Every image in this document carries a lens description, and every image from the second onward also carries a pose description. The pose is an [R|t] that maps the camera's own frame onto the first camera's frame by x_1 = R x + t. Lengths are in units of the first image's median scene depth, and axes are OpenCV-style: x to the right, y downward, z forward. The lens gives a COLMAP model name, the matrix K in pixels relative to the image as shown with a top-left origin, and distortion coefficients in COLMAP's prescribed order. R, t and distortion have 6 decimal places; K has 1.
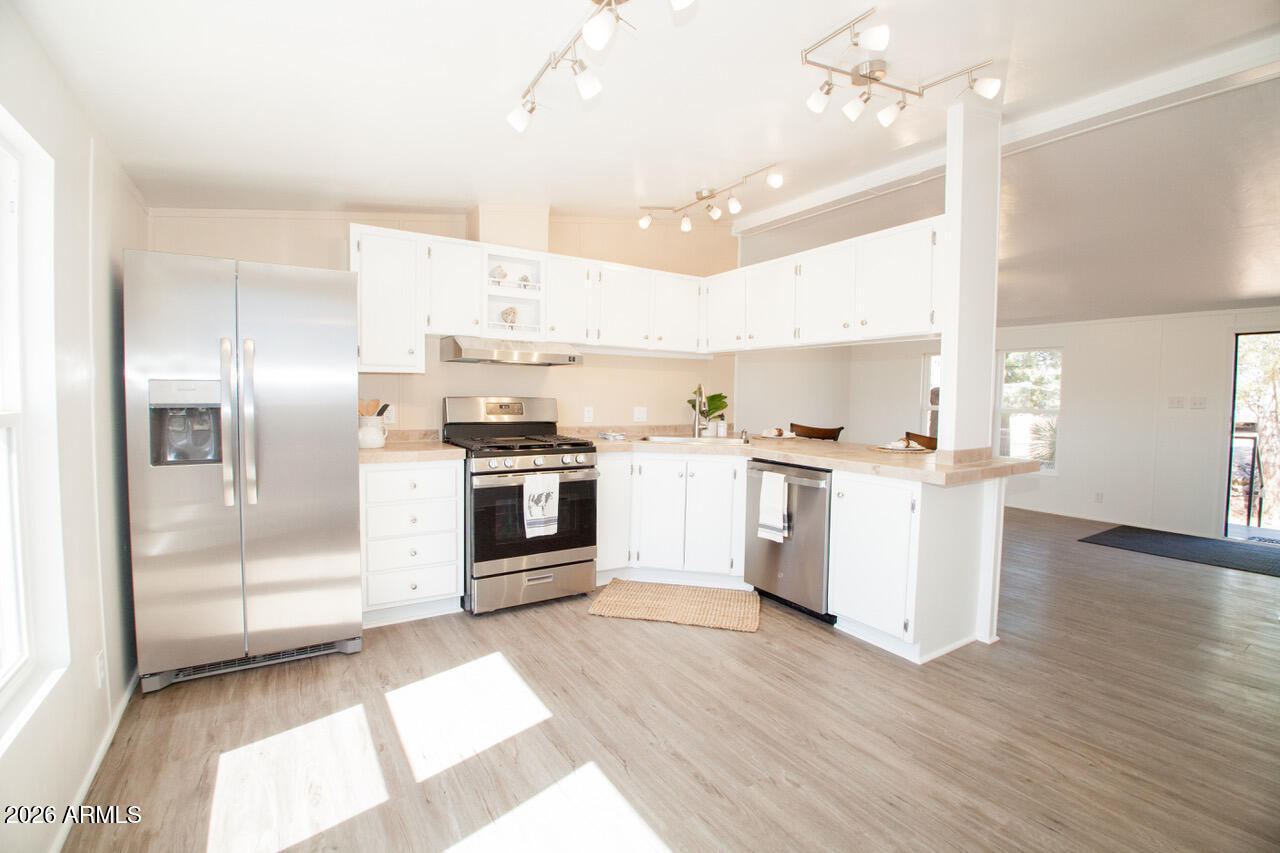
lens RADIAL K [[564.7, 0, 633.6], [0, 564.7, 430.9], [0, 0, 1]] dist [-0.034079, -0.003003]
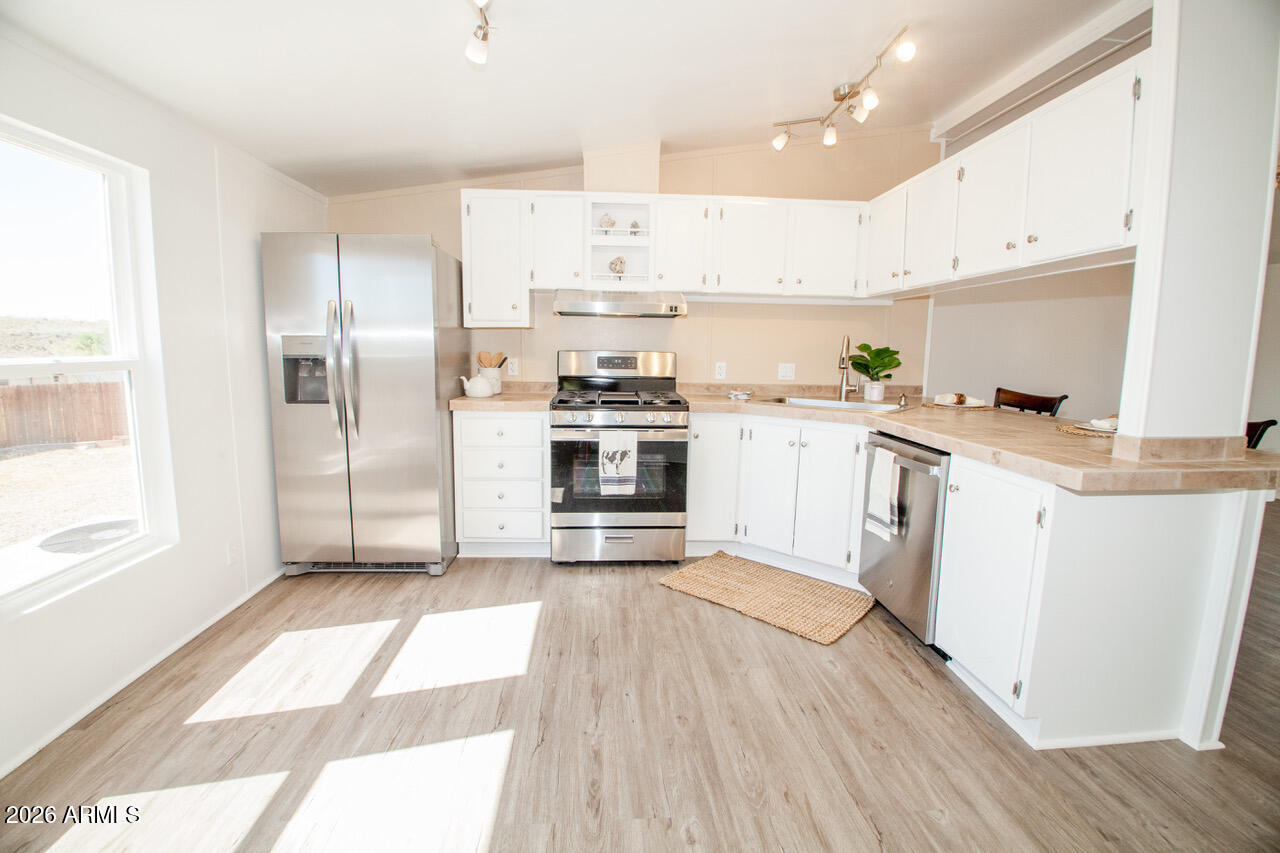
lens RADIAL K [[564.7, 0, 607.2], [0, 564.7, 430.8], [0, 0, 1]] dist [-0.034079, -0.003003]
pose [[0.872499, 0.067920, -0.483873, 0.296418], [-0.031197, 0.996015, 0.083553, -0.003664], [0.487619, -0.057804, 0.871141, 0.160703]]
